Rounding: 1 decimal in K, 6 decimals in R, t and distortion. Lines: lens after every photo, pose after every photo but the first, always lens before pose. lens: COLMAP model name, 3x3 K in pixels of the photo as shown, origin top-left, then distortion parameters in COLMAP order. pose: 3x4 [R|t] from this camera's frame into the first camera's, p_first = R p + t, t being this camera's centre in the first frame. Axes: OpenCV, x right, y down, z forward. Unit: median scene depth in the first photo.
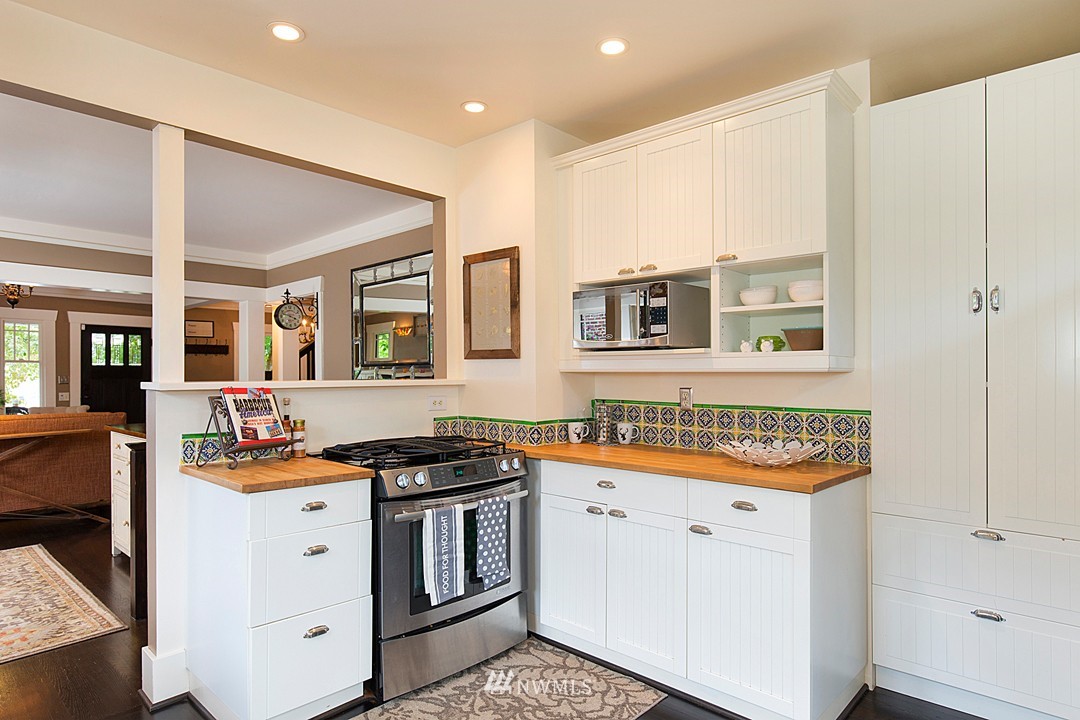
lens RADIAL K [[627.9, 0, 541.7], [0, 627.9, 363.1], [0, 0, 1]] dist [0.025529, -0.001356]
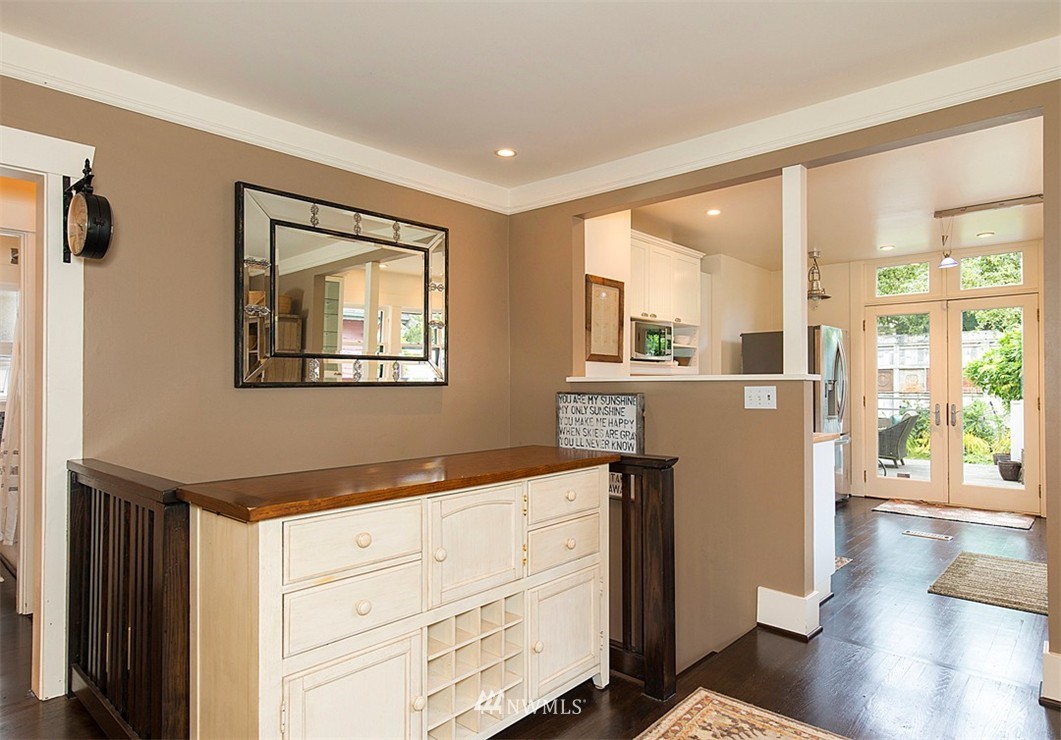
lens RADIAL K [[632.9, 0, 534.4], [0, 632.9, 375.5], [0, 0, 1]] dist [-0.002718, -0.000764]
pose [[-0.019724, 0.020601, 0.999593, -1.429203], [-0.015324, 0.999664, -0.020905, 0.051585], [-0.999688, -0.015730, -0.019402, 1.226897]]
